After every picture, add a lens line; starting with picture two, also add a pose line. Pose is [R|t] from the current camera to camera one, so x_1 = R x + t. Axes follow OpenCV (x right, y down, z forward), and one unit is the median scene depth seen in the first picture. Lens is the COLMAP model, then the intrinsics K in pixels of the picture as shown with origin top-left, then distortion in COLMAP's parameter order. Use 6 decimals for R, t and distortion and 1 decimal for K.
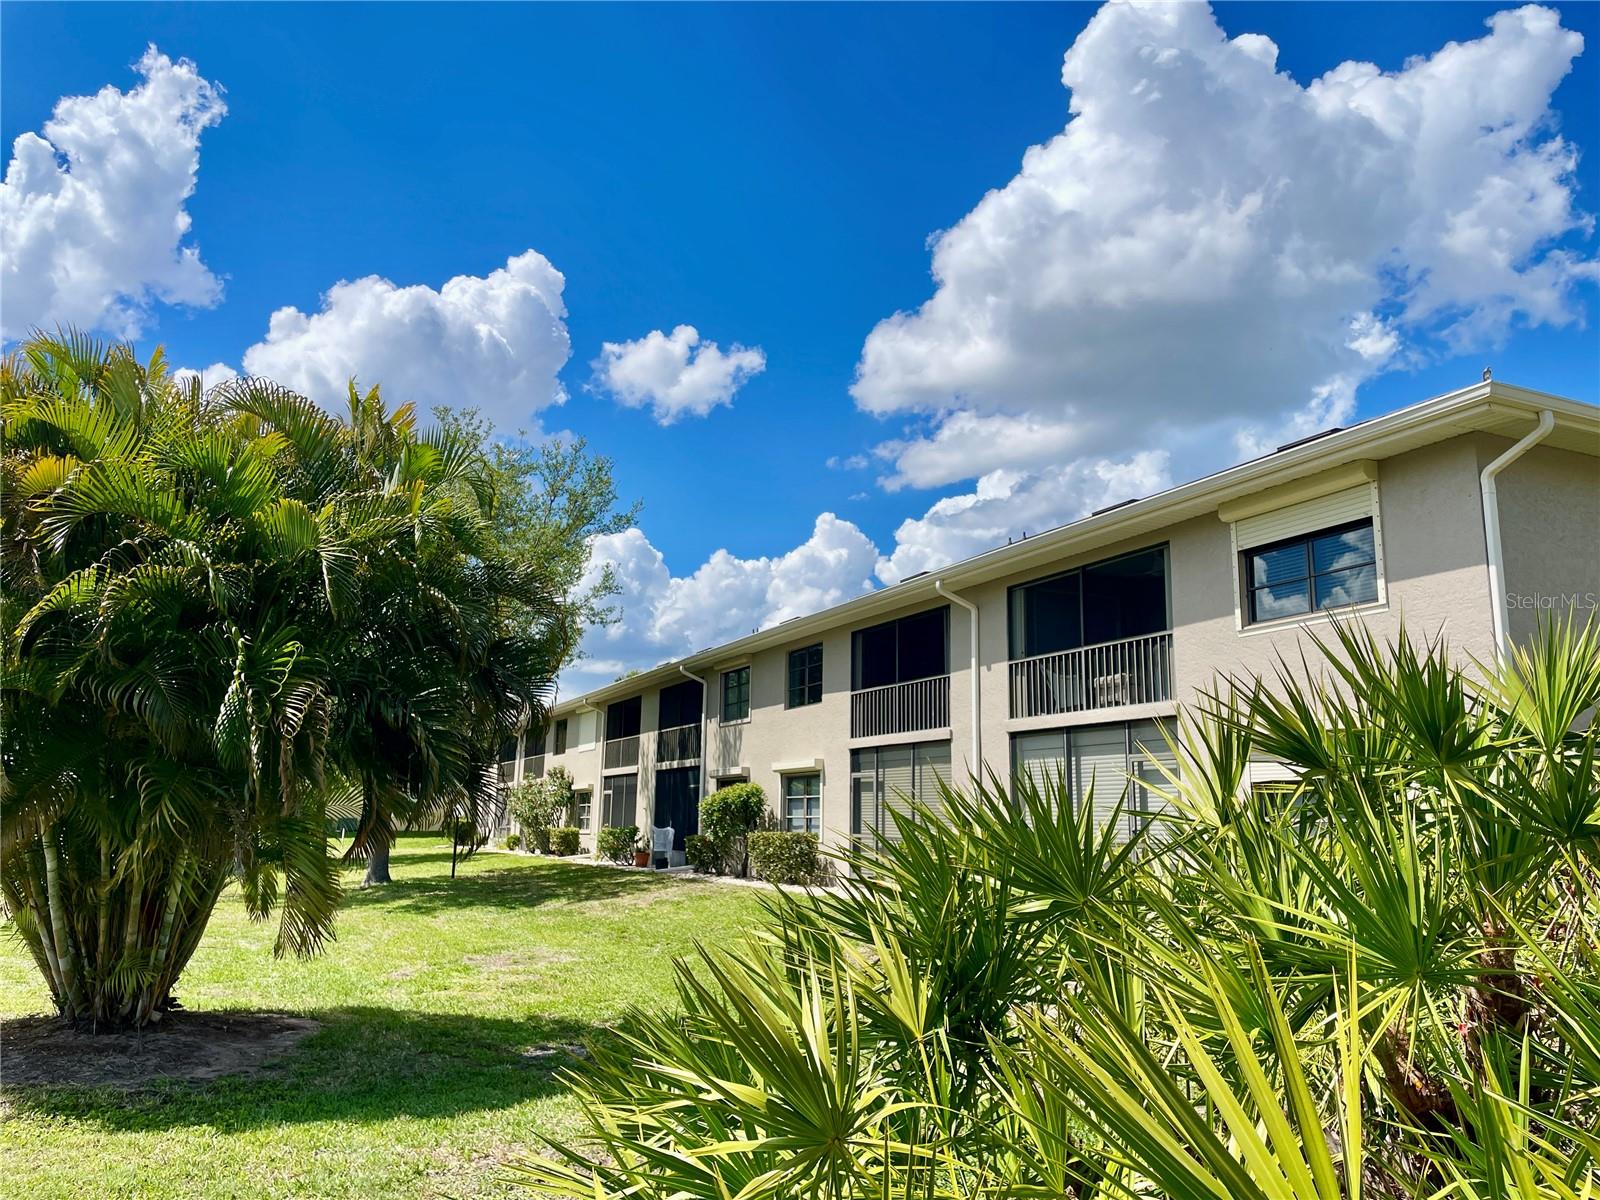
lens RADIAL K [[1214.9, 0, 801.5], [0, 1214.9, 609.3], [0, 0, 1]] dist [0.113933, -0.150275]
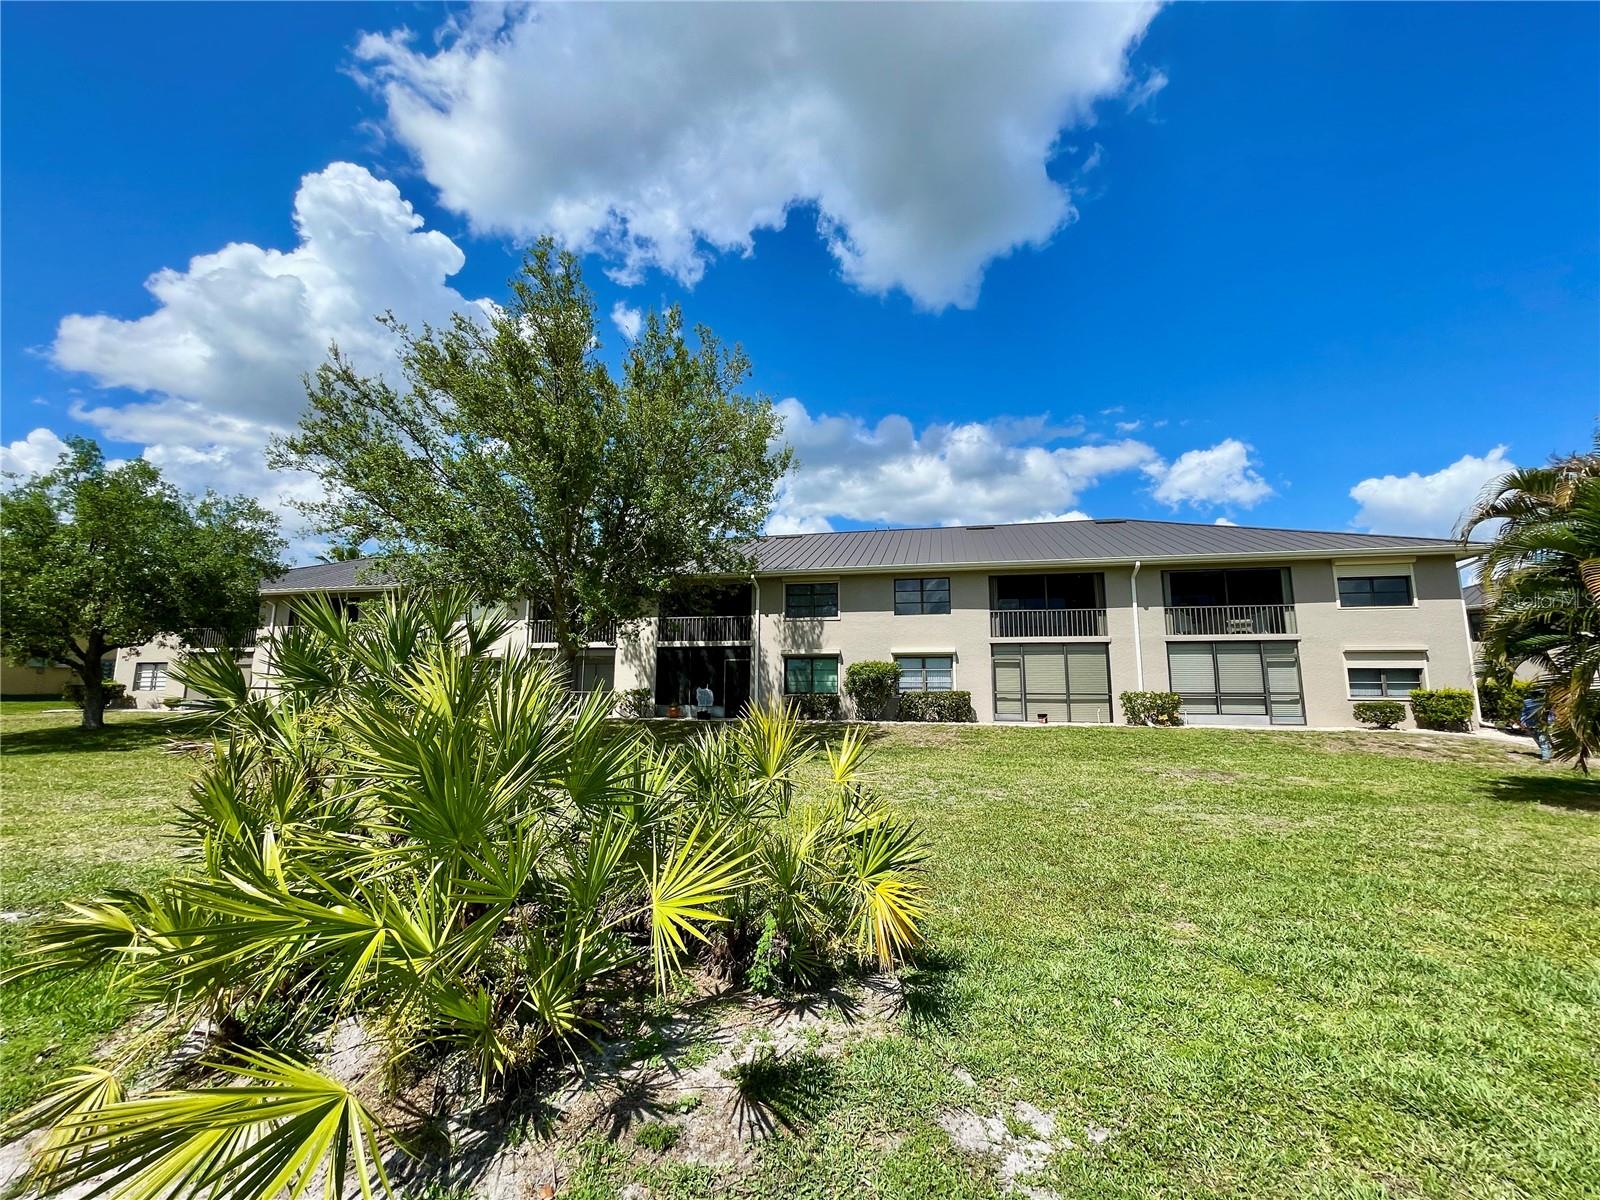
lens RADIAL K [[641.6, 0, 800.0], [0, 641.6, 600.0], [0, 0, 1]] dist [-0.011854, 0.002429]
pose [[0.598394, 0.137162, 0.789374, -0.876620], [-0.143700, 0.987634, -0.062679, 0.156252], [-0.788210, -0.075926, 0.610705, 0.693539]]
